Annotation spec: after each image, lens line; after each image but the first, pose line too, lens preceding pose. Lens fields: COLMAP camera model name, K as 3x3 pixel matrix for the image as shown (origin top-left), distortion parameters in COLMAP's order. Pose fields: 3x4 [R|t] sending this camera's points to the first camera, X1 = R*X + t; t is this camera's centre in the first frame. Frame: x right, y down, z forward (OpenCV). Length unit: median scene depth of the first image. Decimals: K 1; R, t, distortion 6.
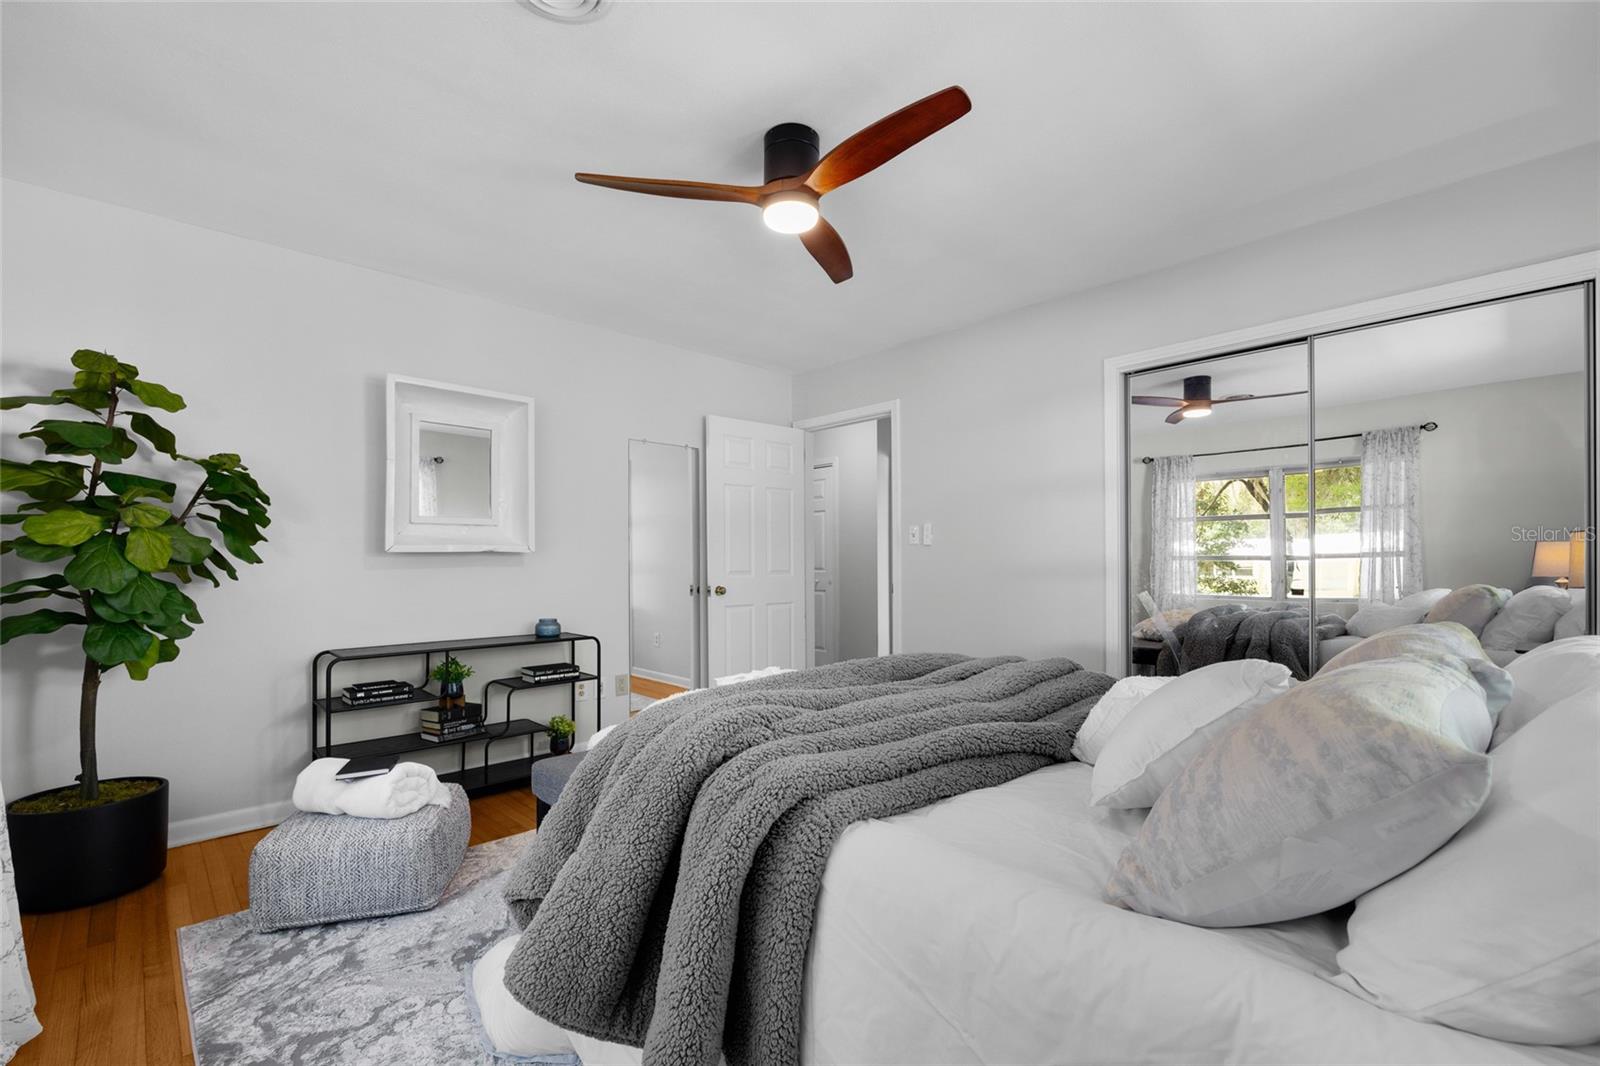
lens RADIAL K [[676.5, 0, 798.7], [0, 676.5, 549.1], [0, 0, 1]] dist [-0.002069, 0.000093]
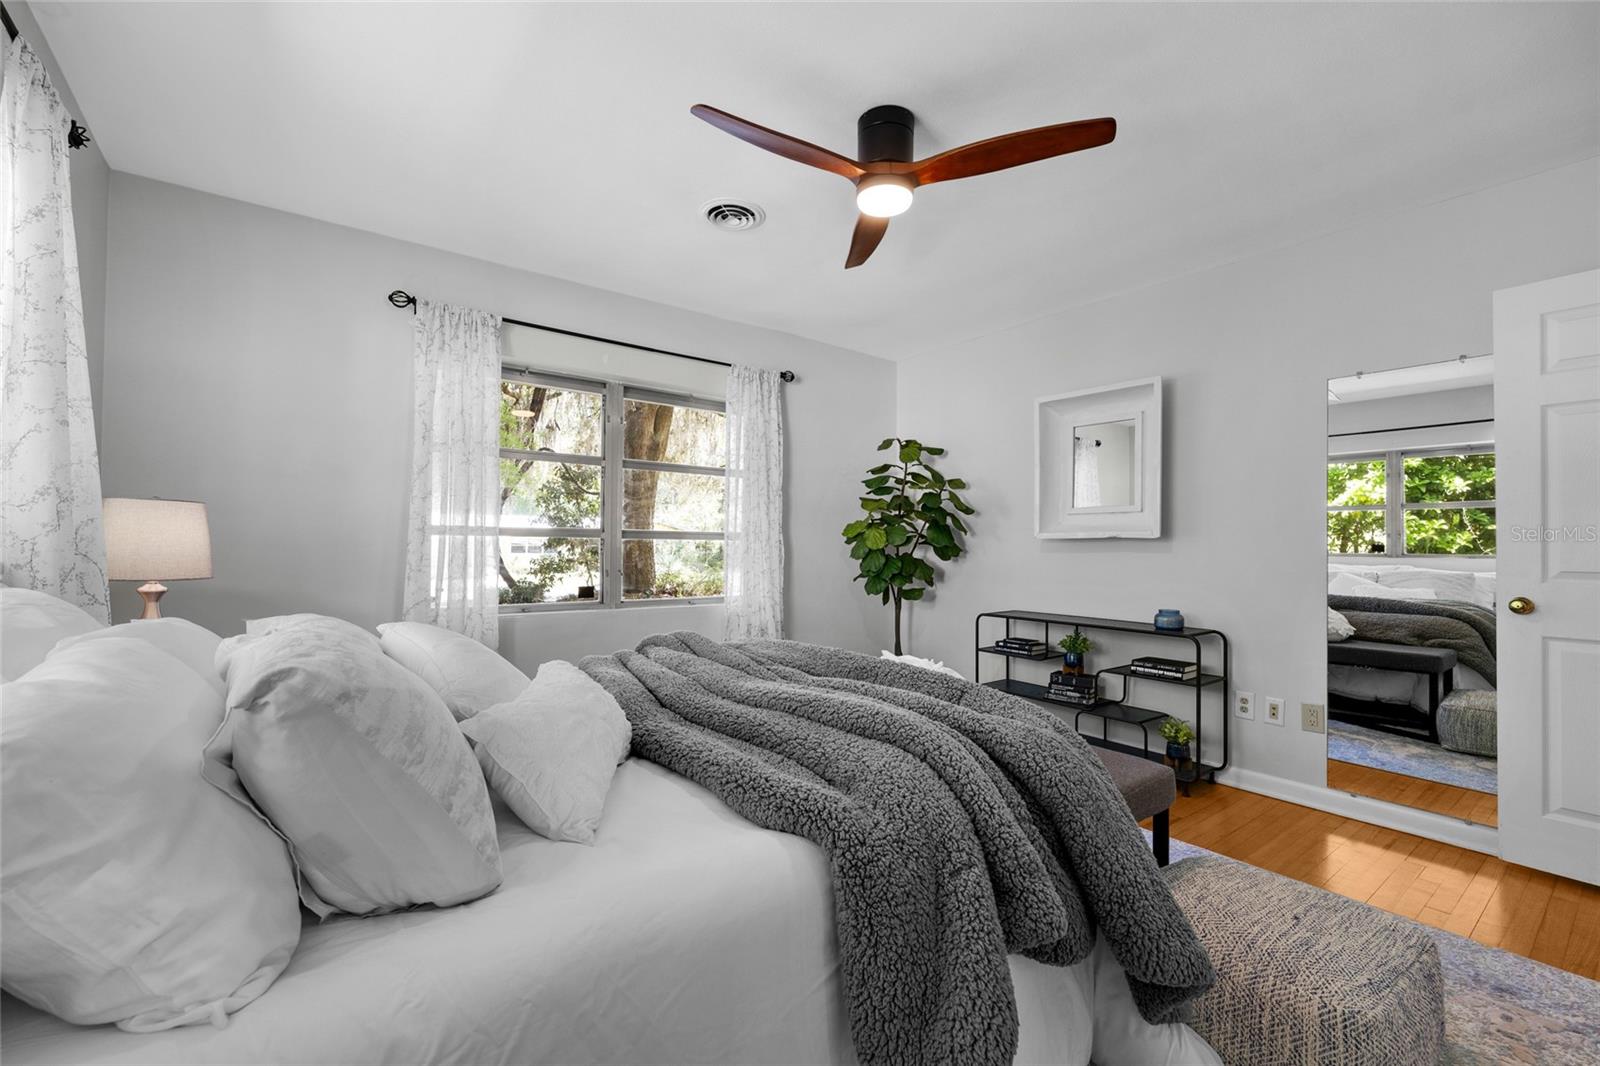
lens RADIAL K [[676.5, 0, 797.2], [0, 676.5, 532.4], [0, 0, 1]] dist [-0.002069, 0.000093]
pose [[-0.098387, -0.012416, -0.995071, 0.627120], [0.006957, 0.999889, -0.013164, 0.005557], [0.995124, -0.008218, -0.098290, 0.609481]]
